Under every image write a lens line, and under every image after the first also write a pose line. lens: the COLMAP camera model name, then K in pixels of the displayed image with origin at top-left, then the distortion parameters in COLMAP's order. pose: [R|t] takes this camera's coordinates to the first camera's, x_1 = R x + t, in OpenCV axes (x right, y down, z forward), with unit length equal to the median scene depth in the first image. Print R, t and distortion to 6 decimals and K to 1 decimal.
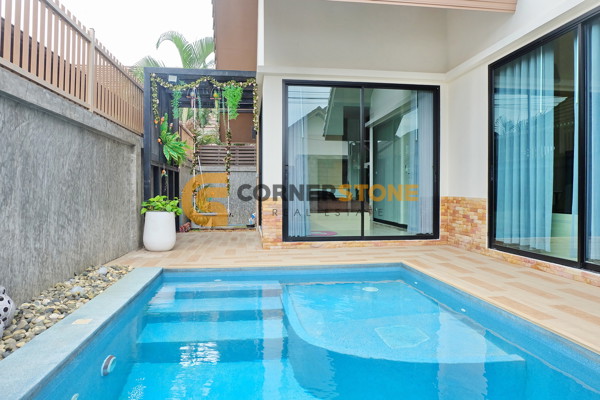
lens RADIAL K [[427.1, 0, 301.6], [0, 427.1, 192.7], [0, 0, 1]] dist [-0.033728, 0.072401]
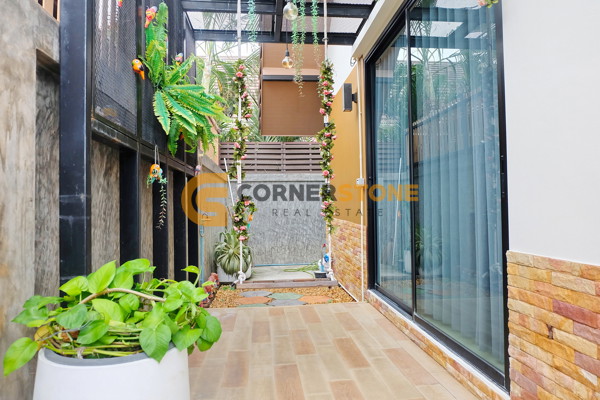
lens RADIAL K [[427.1, 0, 301.6], [0, 427.1, 192.7], [0, 0, 1]] dist [-0.033728, 0.072401]
pose [[0.999380, -0.013219, -0.032618, -0.430215], [0.012068, 0.999306, -0.035230, -0.037800], [0.033062, 0.034815, 0.998847, 1.458829]]
